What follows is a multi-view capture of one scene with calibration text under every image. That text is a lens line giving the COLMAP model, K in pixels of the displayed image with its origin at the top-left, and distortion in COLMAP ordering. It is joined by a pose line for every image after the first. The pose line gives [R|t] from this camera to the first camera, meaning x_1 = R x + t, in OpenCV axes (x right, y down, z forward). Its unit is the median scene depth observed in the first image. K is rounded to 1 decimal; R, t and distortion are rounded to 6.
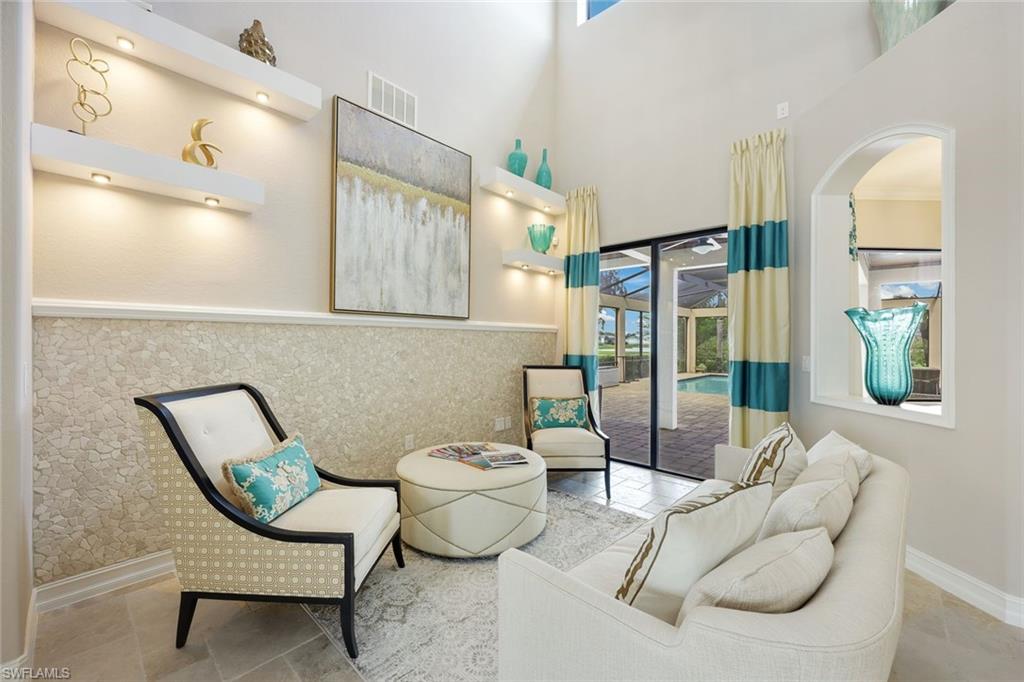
lens RADIAL K [[446.2, 0, 510.7], [0, 446.2, 342.8], [0, 0, 1]] dist [0.012876, 0.000385]
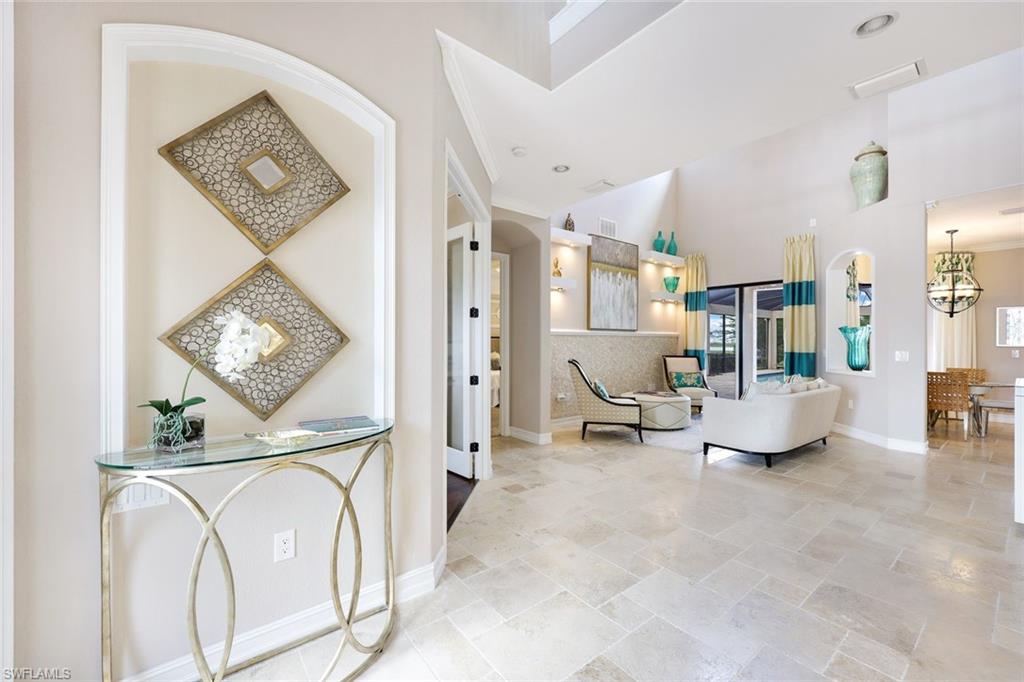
lens RADIAL K [[415.5, 0, 513.4], [0, 415.5, 340.8], [0, 0, 1]] dist [-0.000721, 0.000019]
pose [[0.984289, -0.002369, -0.176550, -0.300539], [0.001710, 0.999991, -0.003887, -0.002979], [0.176558, 0.003524, 0.984284, -0.849321]]
